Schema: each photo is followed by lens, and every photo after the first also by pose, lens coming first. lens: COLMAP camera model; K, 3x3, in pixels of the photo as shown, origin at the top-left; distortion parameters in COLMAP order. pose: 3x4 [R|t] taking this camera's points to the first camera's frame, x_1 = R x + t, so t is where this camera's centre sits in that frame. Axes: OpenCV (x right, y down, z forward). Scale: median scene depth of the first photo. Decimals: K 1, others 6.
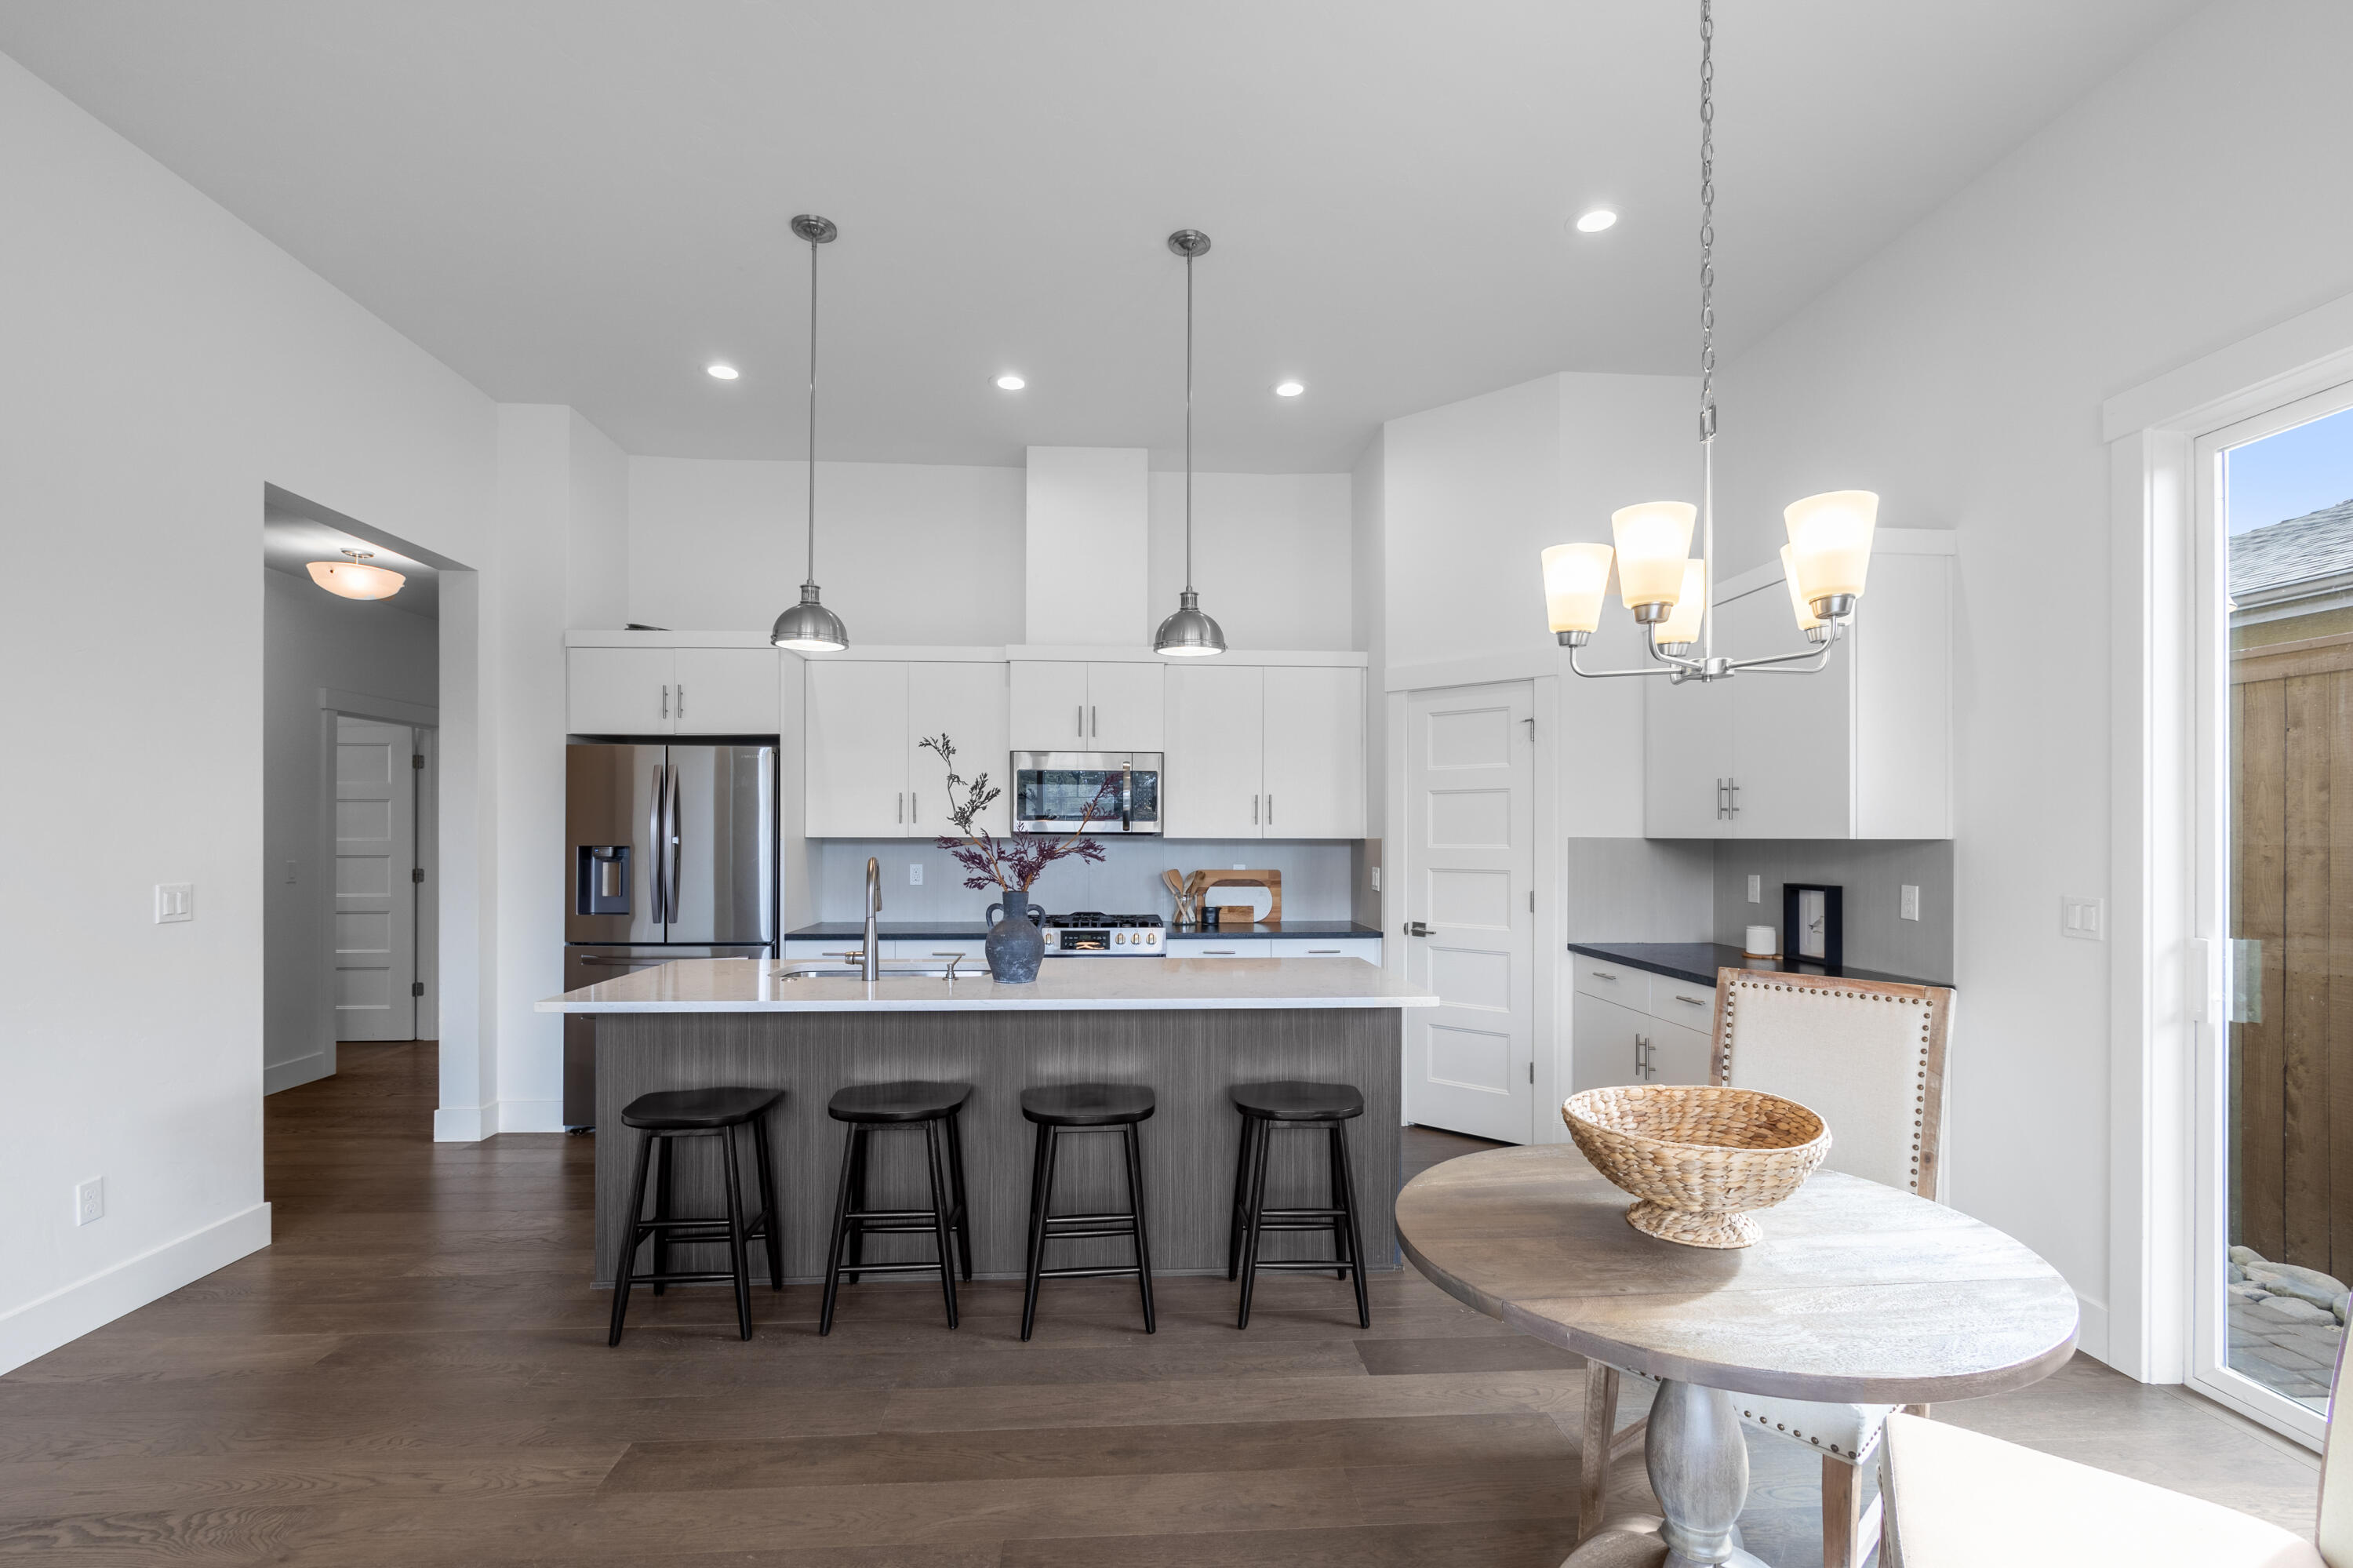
lens RADIAL K [[1018.6, 0, 1187.5], [0, 1018.6, 839.2], [0, 0, 1]] dist [-0.005489, 0.000959]
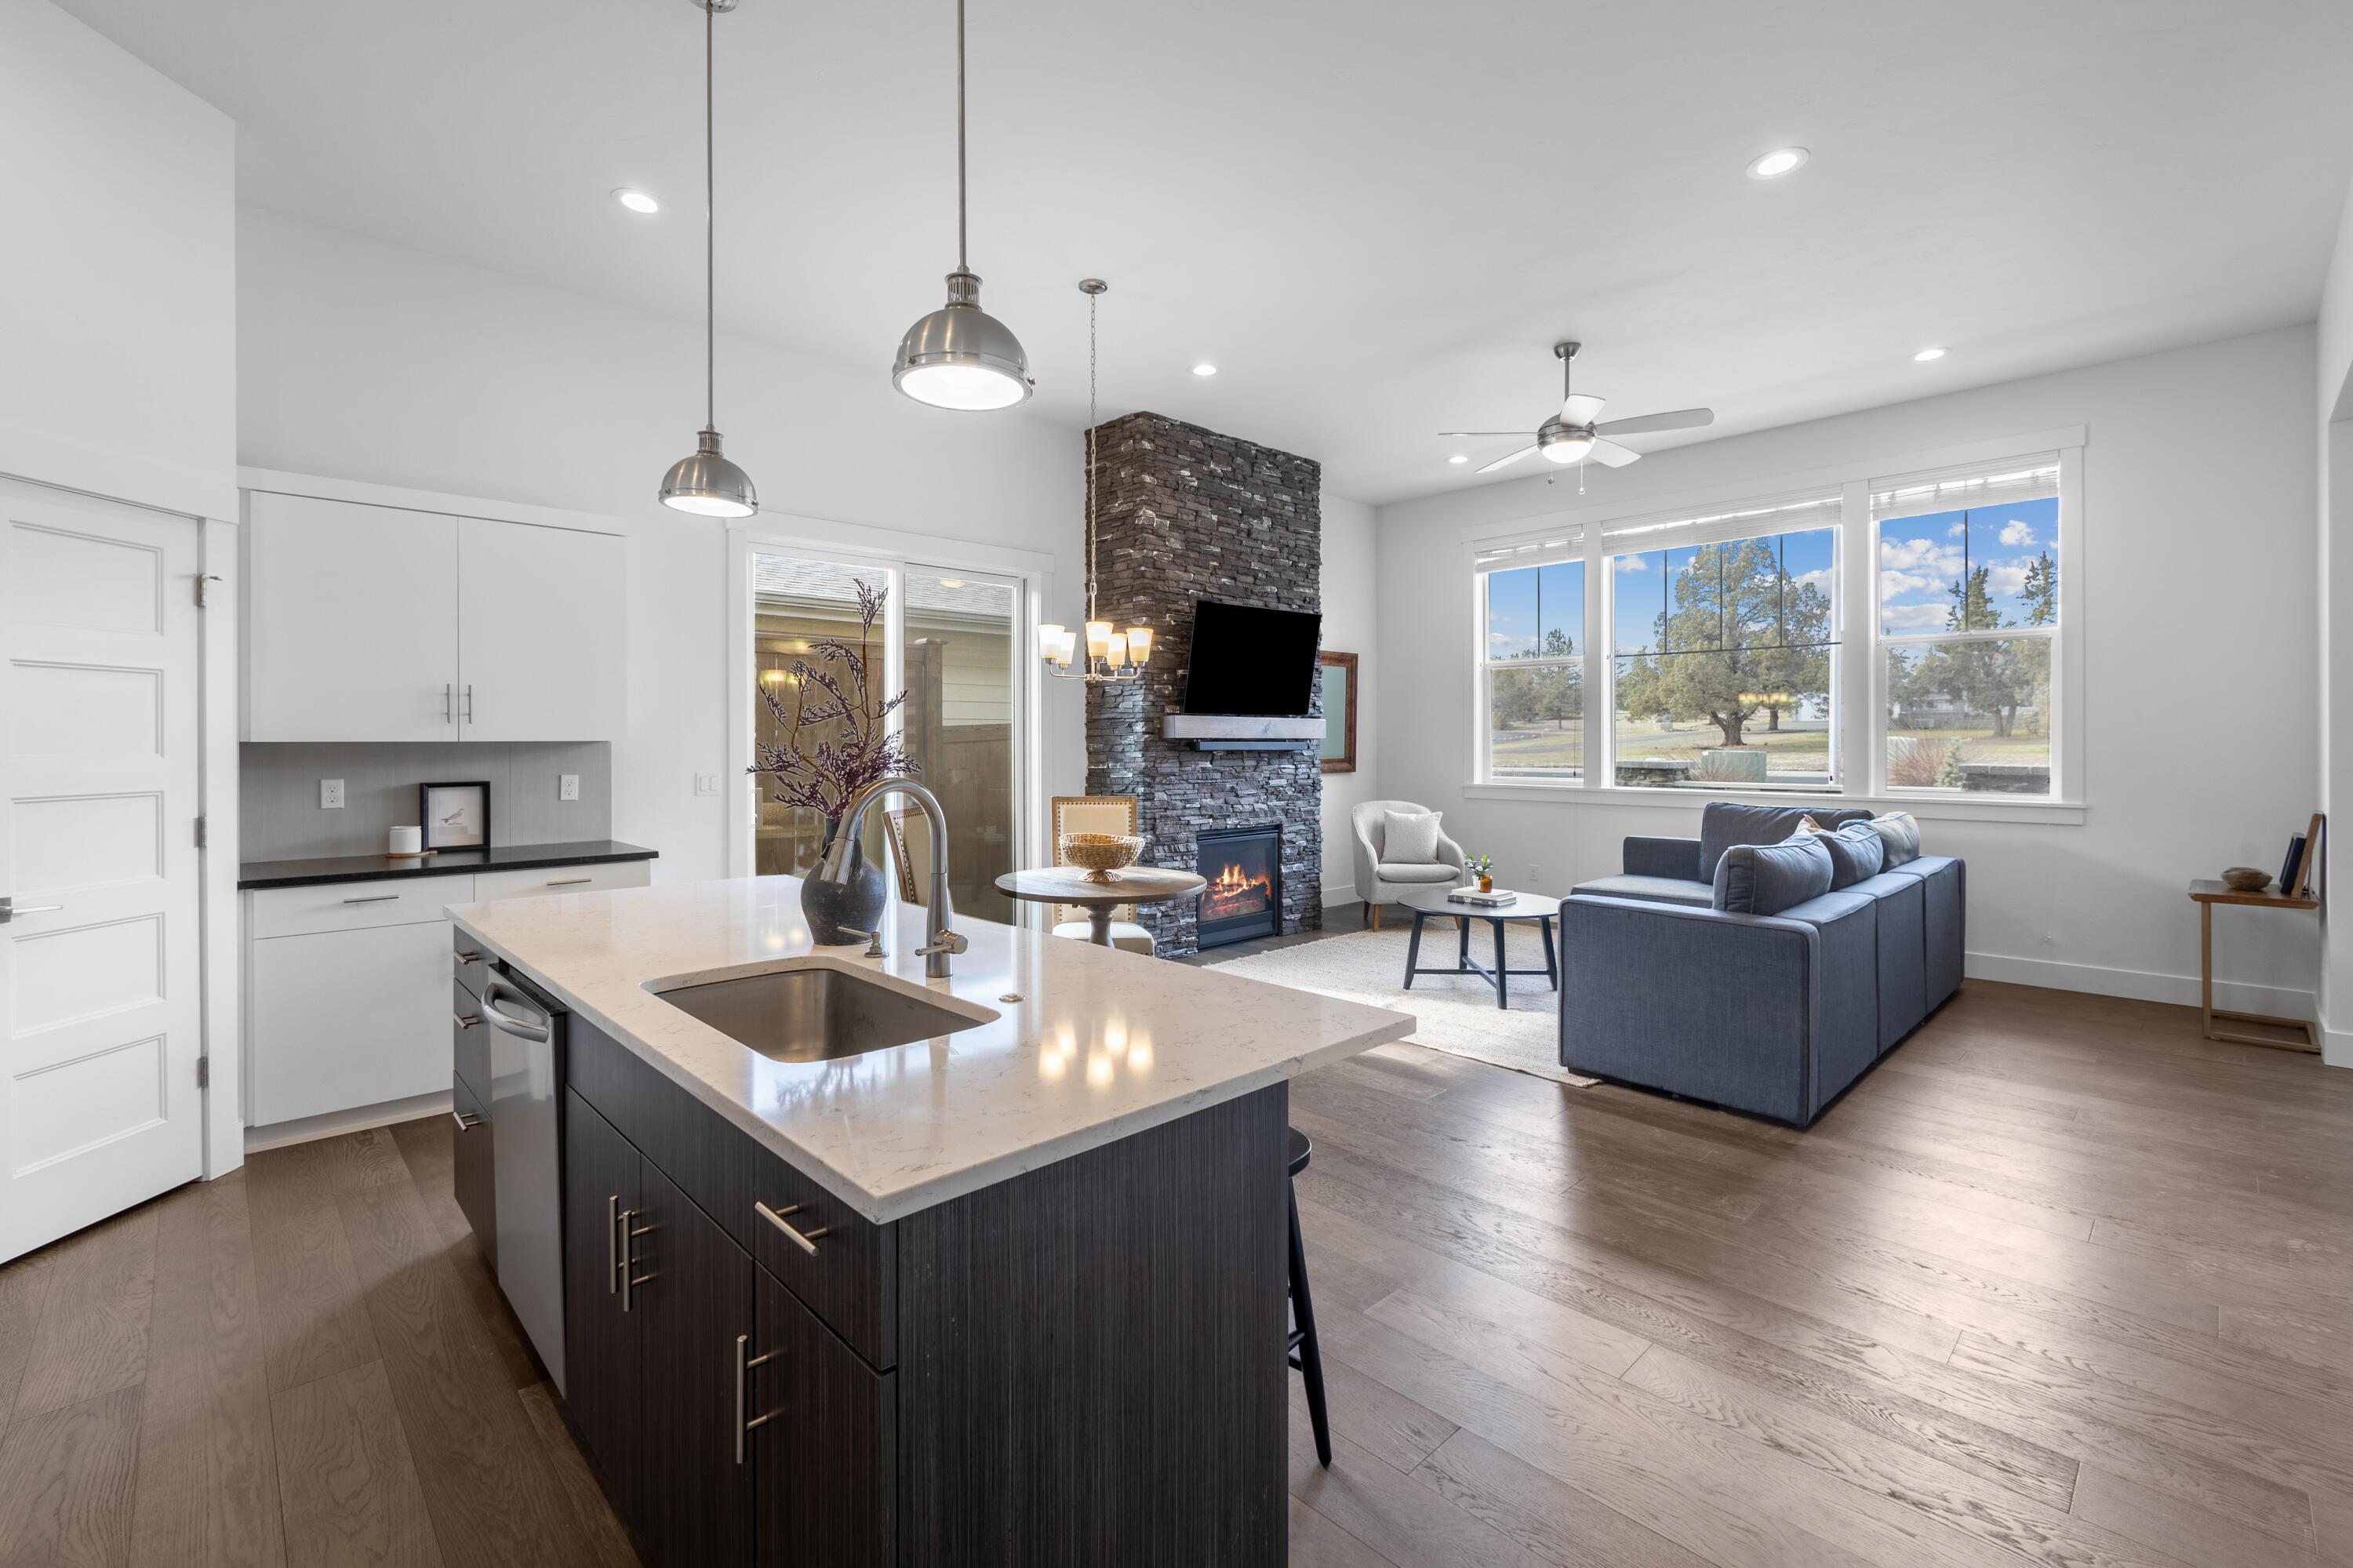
lens RADIAL K [[1018.6, 0, 1171.4], [0, 1018.6, 741.5], [0, 0, 1]] dist [-0.005489, 0.000959]
pose [[-0.655451, -0.003141, 0.755231, -0.621917], [0.001394, 0.999985, 0.005368, -0.004692], [-0.755237, 0.004571, -0.655436, 0.915889]]
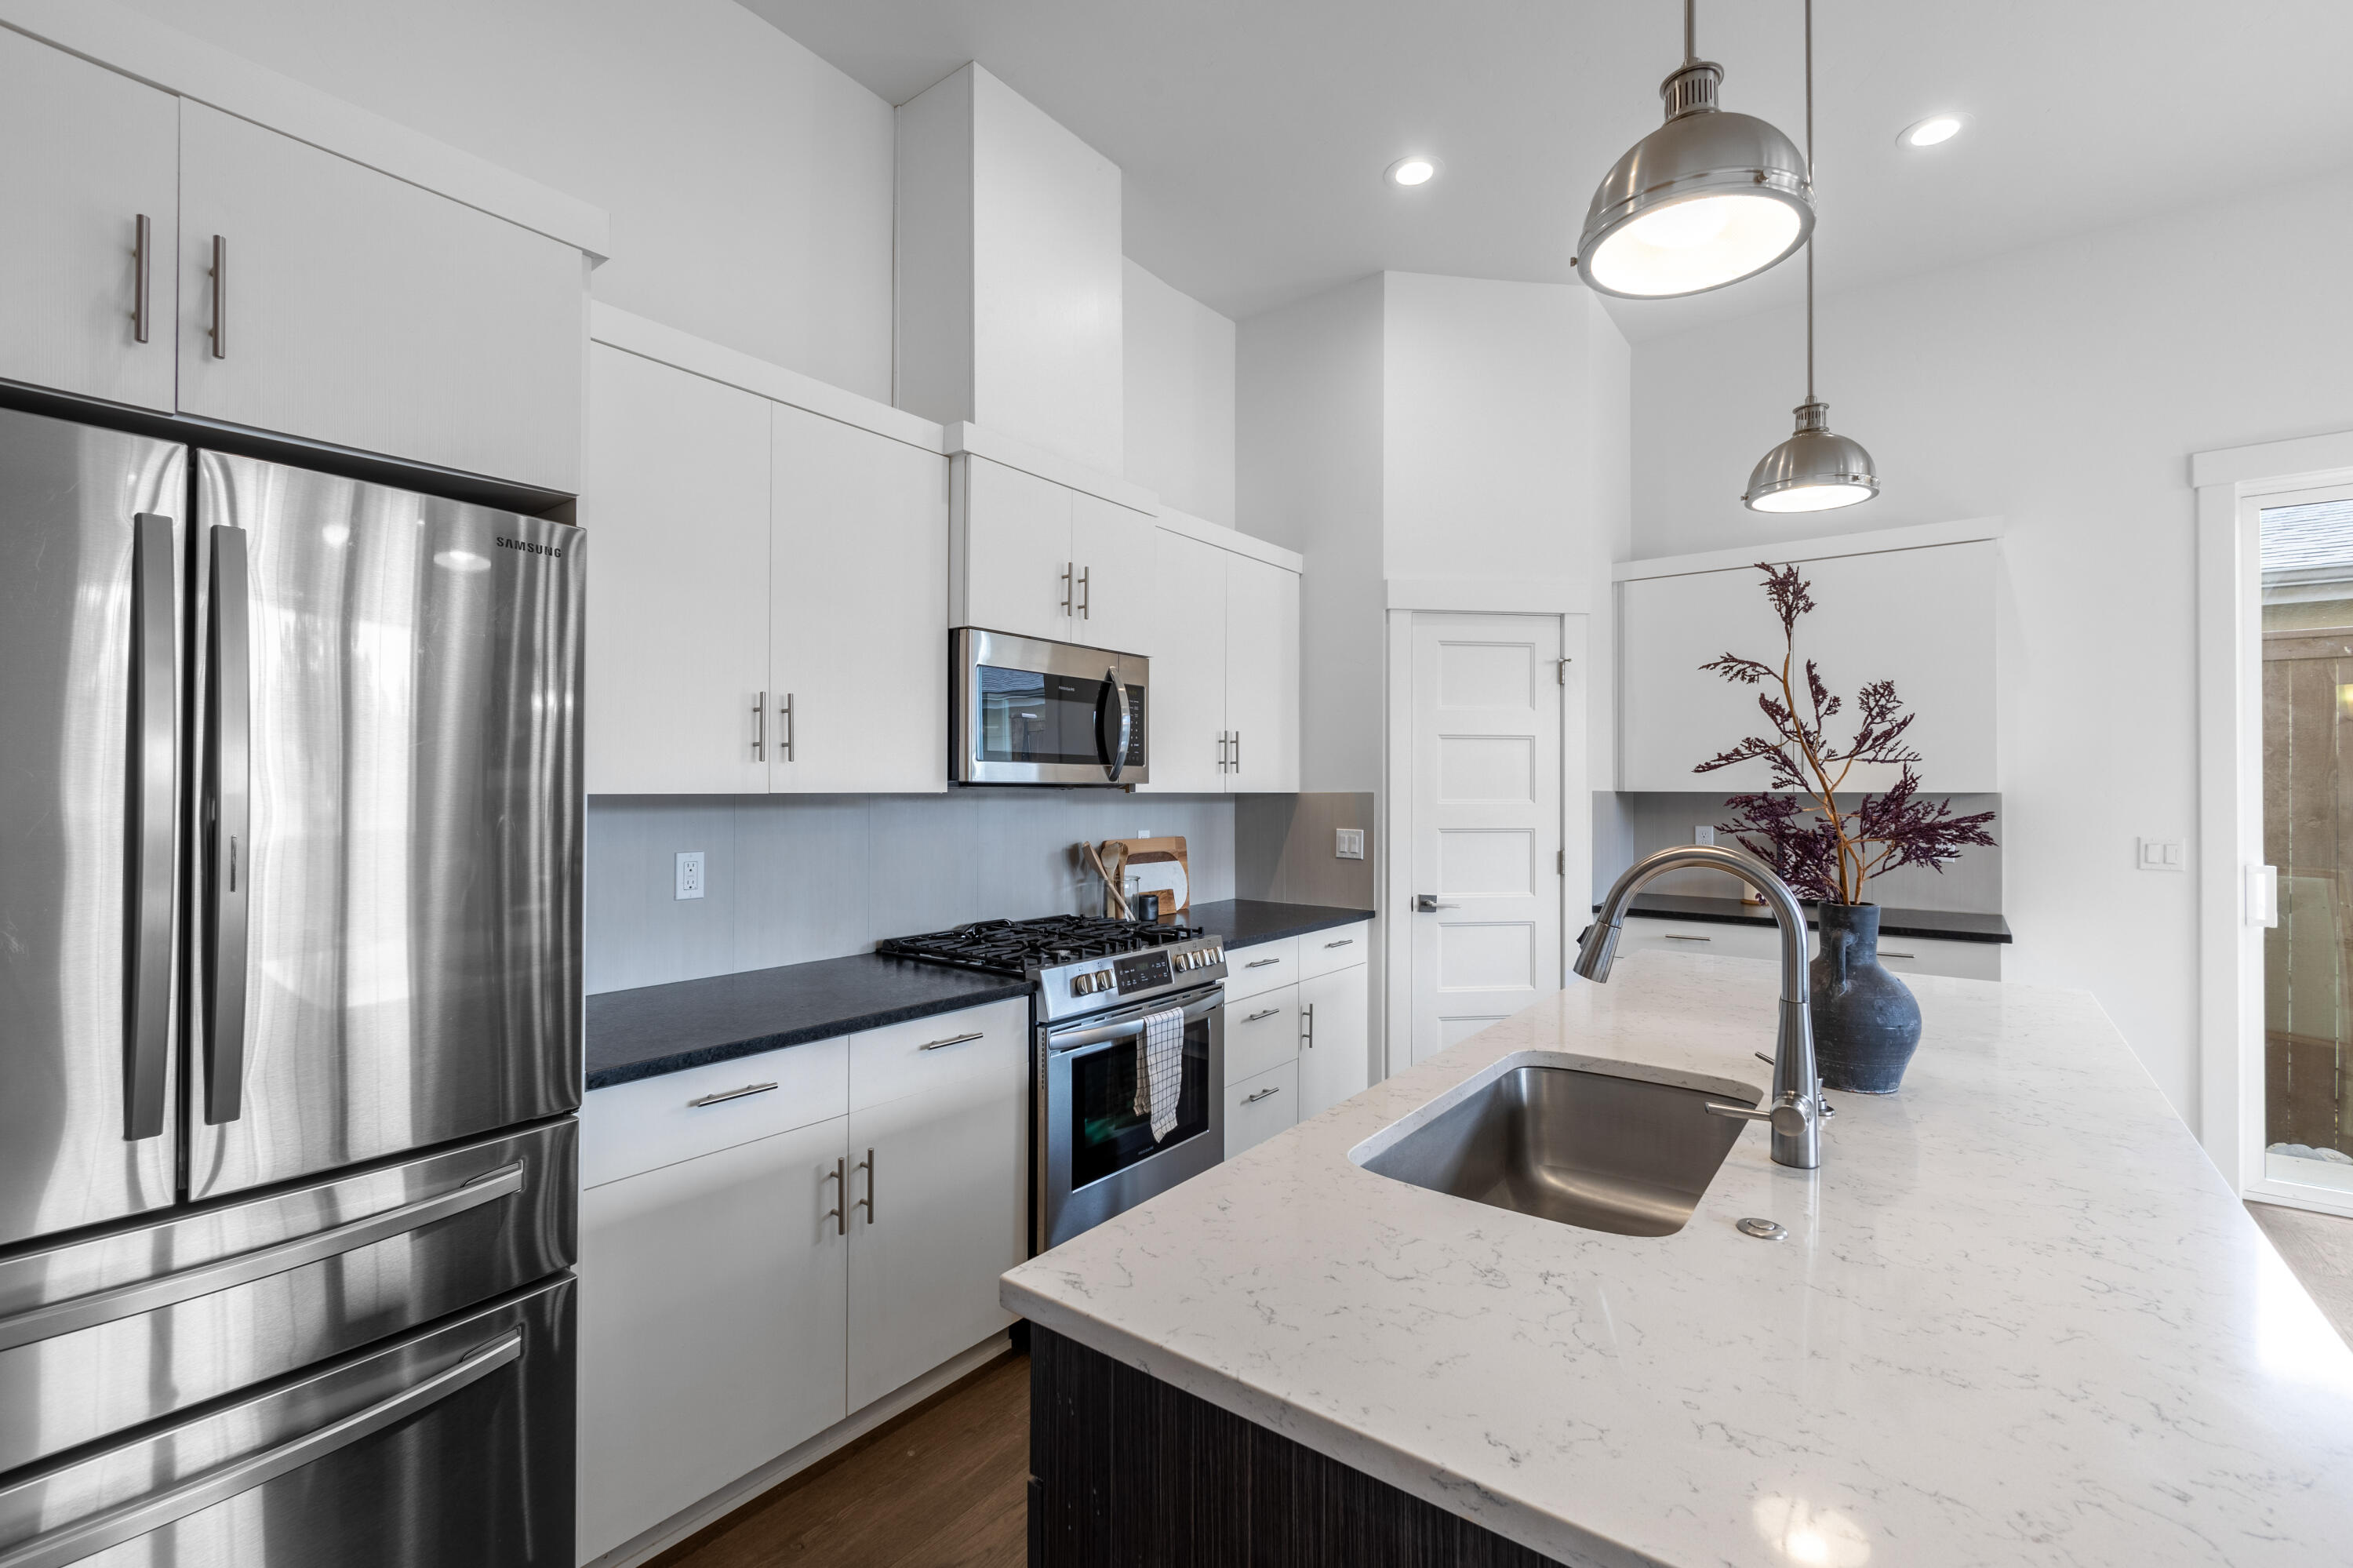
lens RADIAL K [[1018.6, 0, 1183.3], [0, 1018.6, 779.1], [0, 0, 1]] dist [-0.005489, 0.000959]
pose [[0.655043, 0.007085, 0.755558, -0.541997], [0.000188, 0.999954, -0.009540, -0.003834], [-0.755592, 0.006391, 0.655012, 0.638483]]
